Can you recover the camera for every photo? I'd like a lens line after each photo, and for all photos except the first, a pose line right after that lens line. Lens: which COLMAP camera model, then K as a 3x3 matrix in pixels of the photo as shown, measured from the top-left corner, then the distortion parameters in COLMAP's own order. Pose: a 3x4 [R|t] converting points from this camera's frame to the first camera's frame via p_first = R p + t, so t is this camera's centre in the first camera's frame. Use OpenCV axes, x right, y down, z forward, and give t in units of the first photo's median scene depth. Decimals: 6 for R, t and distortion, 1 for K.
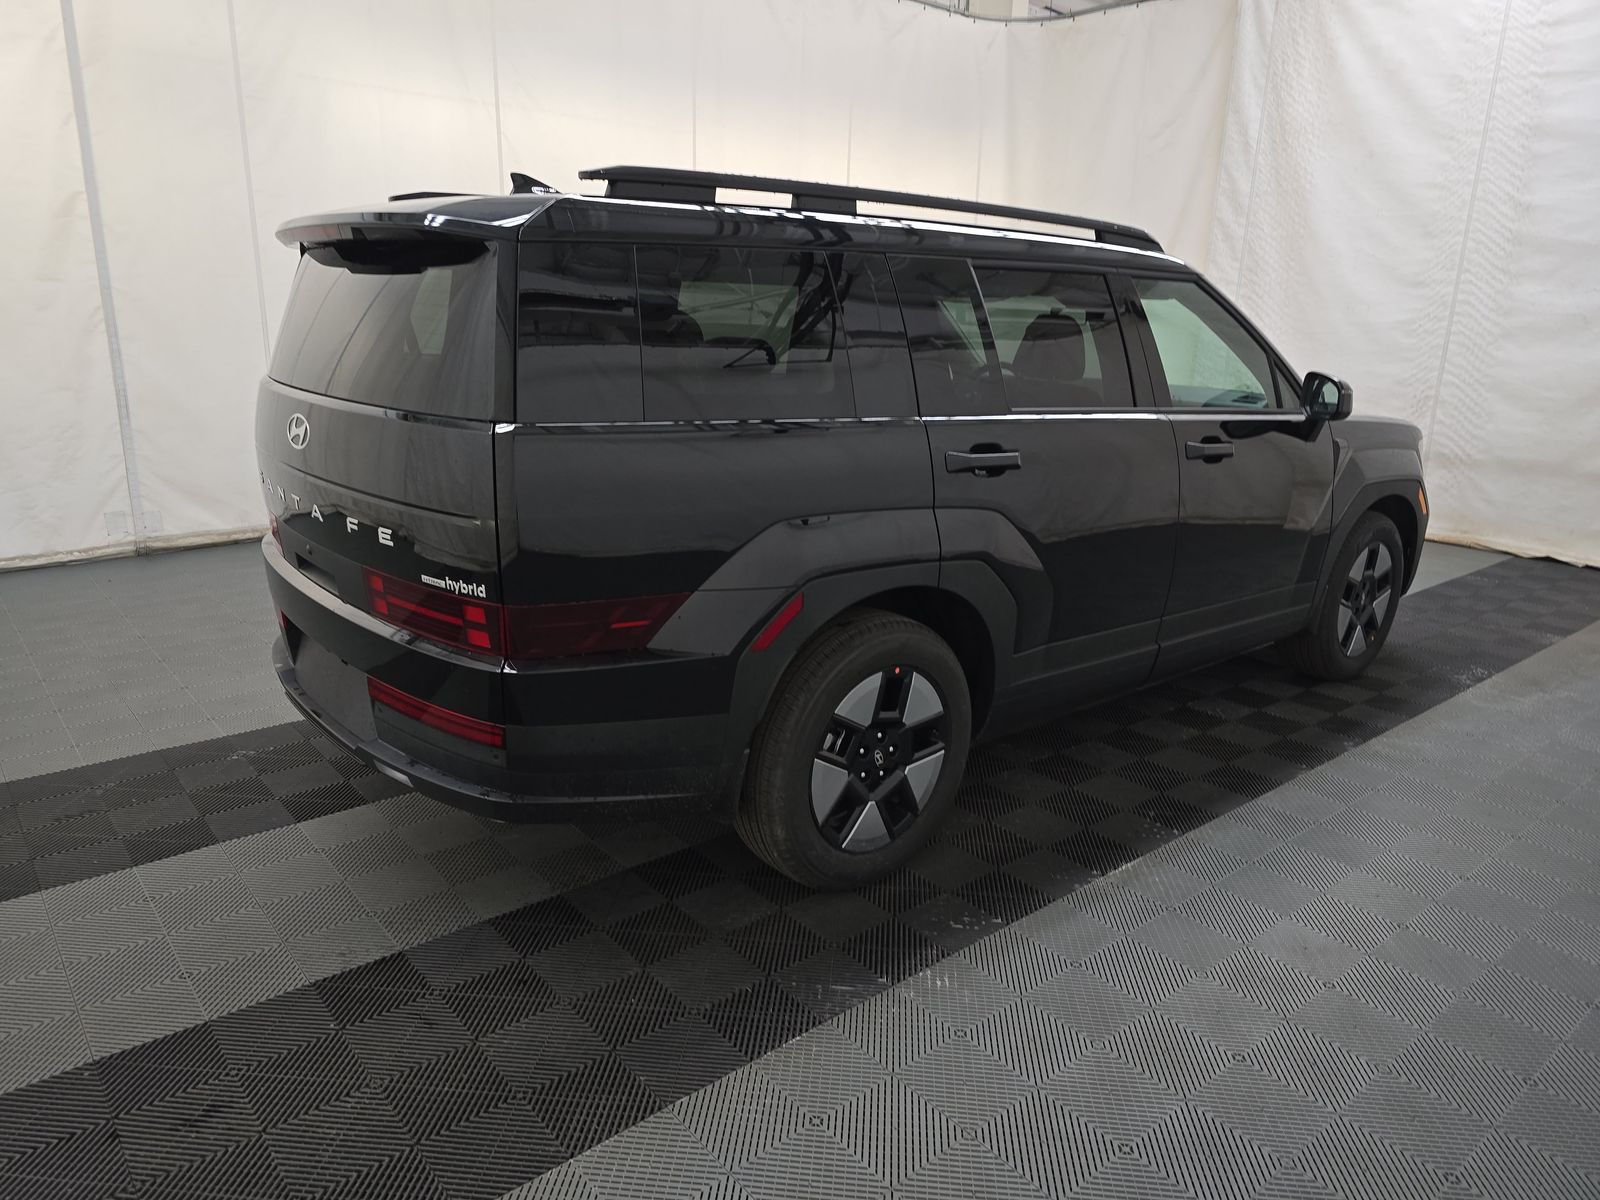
lens RADIAL K [[1089.9, 0, 804.5], [0, 1089.9, 599.4], [0, 0, 1]] dist [0.039659, -0.024141]
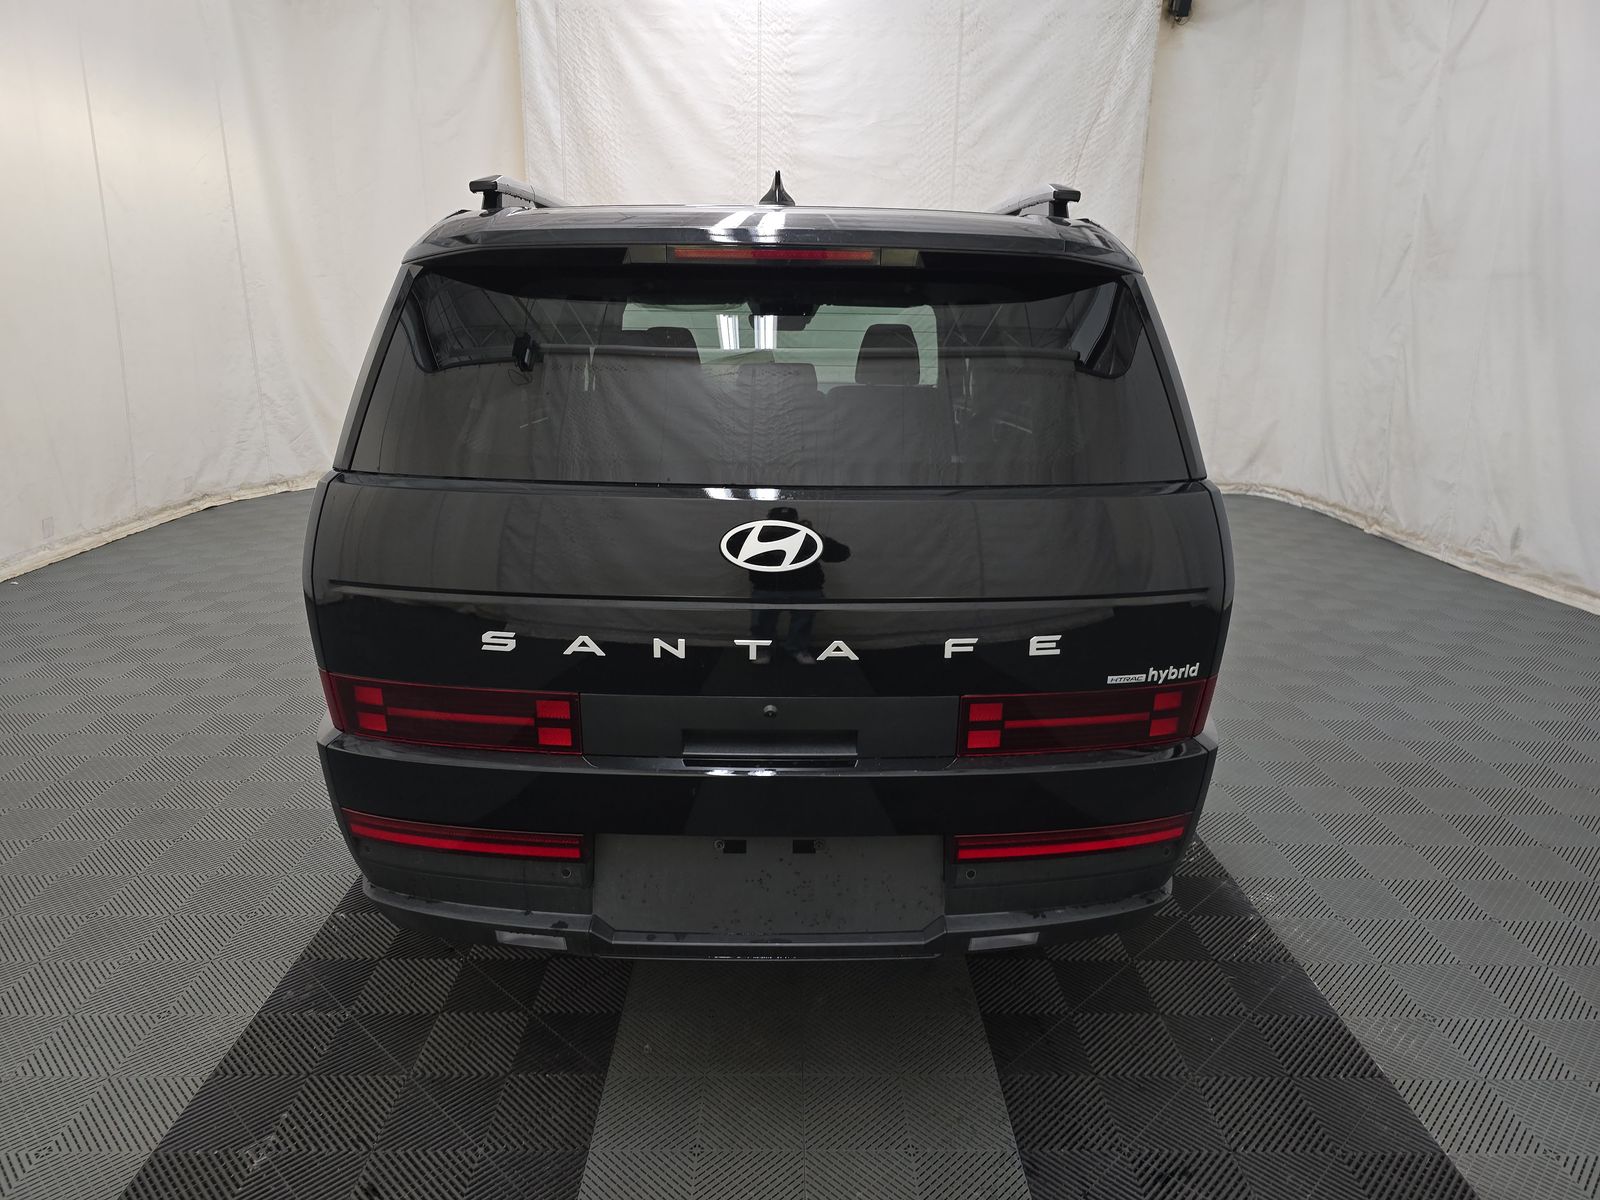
lens RADIAL K [[1089.9, 0, 798.1], [0, 1089.9, 605.1], [0, 0, 1]] dist [0.039659, -0.024141]
pose [[0.641306, -0.222958, 0.734177, -0.350270], [0.207000, 0.971646, 0.114258, -0.069791], [-0.738835, 0.078701, 0.669275, 0.193544]]
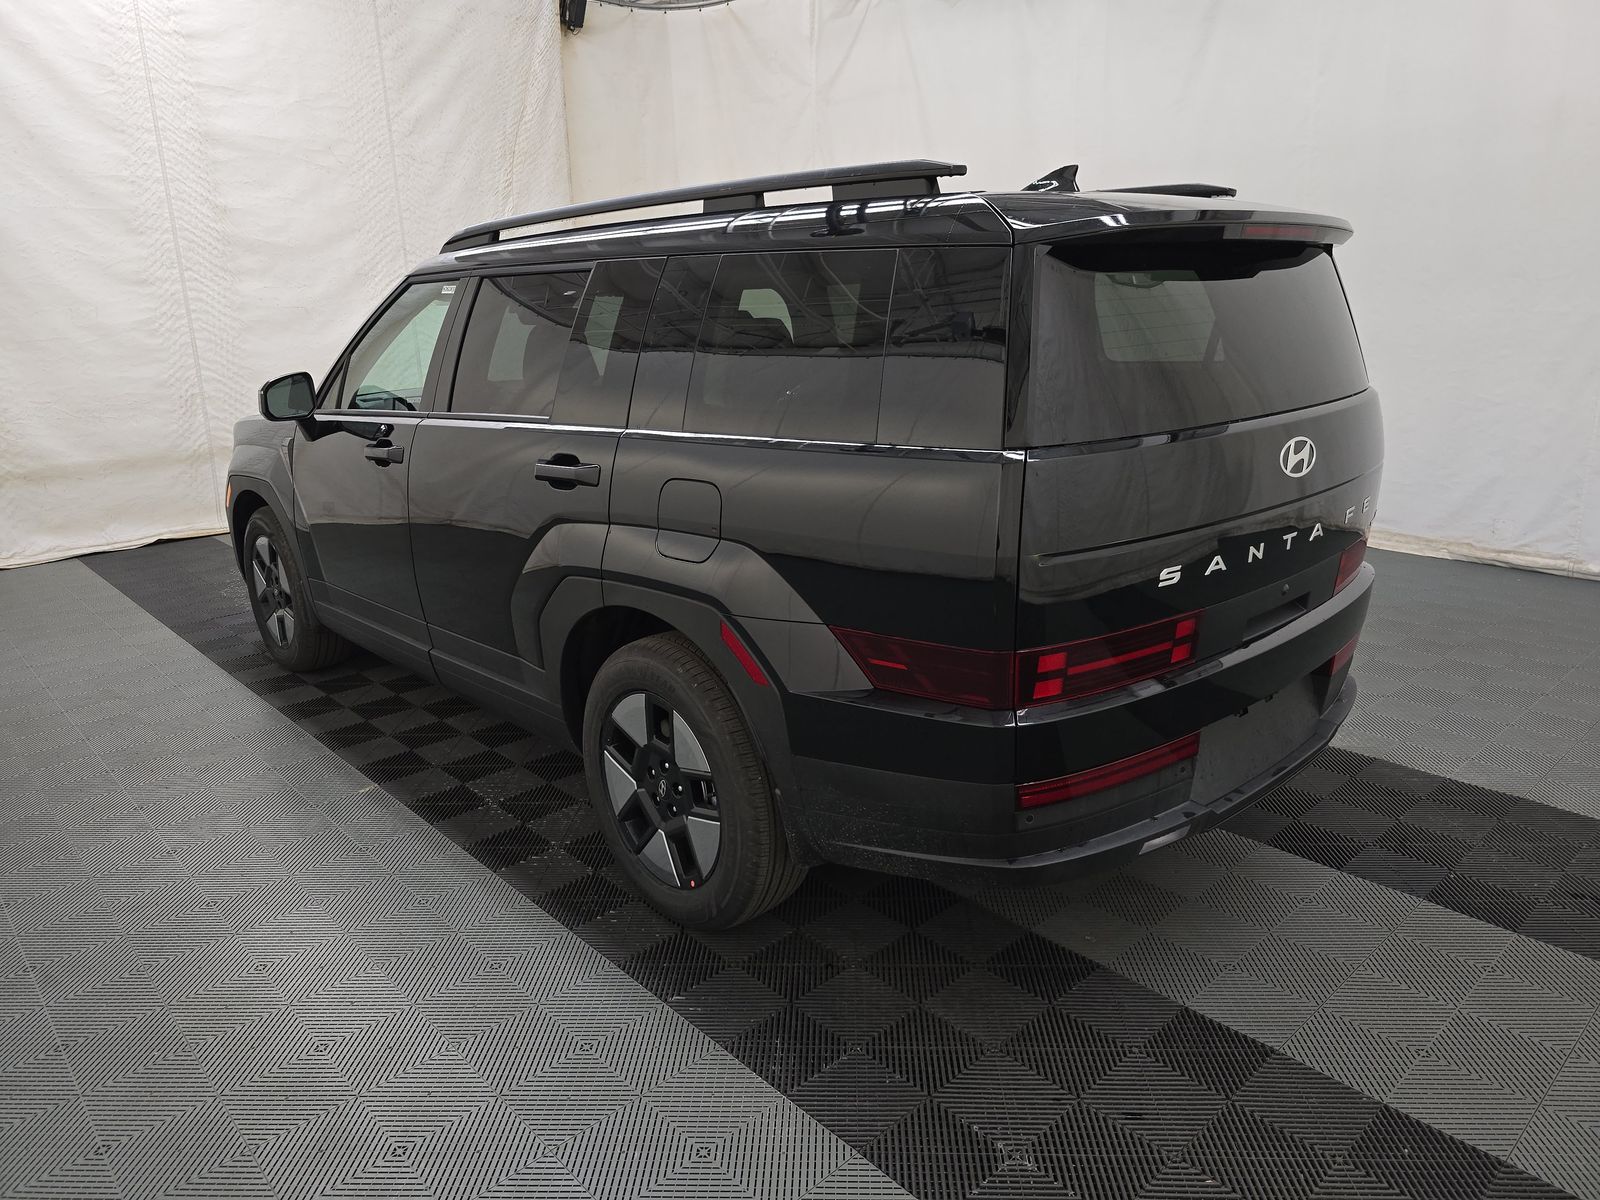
lens RADIAL K [[1089.9, 0, 802.3], [0, 1089.9, 596.0], [0, 0, 1]] dist [0.039659, -0.024141]
pose [[-0.041776, -0.291393, 0.955691, -0.486960], [0.288880, 0.912149, 0.290745, -0.156461], [-0.956453, 0.288226, 0.046071, 0.505285]]
